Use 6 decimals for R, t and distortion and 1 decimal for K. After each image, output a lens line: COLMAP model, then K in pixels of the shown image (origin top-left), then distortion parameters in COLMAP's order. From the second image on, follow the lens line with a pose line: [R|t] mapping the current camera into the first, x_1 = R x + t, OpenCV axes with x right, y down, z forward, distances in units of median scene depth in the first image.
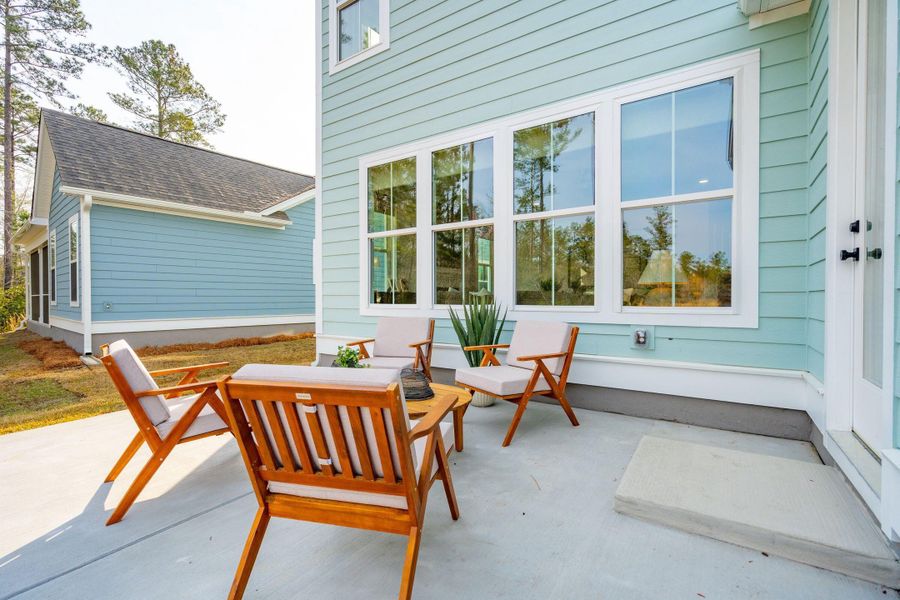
lens RADIAL K [[412.2, 0, 450.0], [0, 412.2, 300.0], [0, 0, 1]] dist [-0.000908, 0.000350]
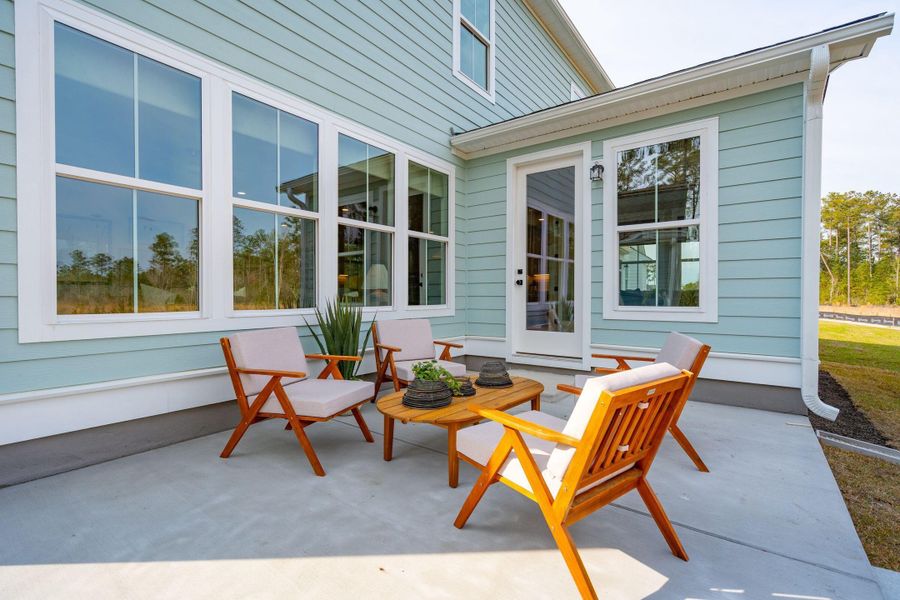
lens RADIAL K [[412.2, 0, 450.0], [0, 412.2, 300.0], [0, 0, 1]] dist [-0.000908, 0.000350]
pose [[0.045115, 0.000210, 0.998982, -0.884973], [0.009564, 0.999954, -0.000642, -0.002556], [-0.998936, 0.009583, 0.045111, 0.746823]]
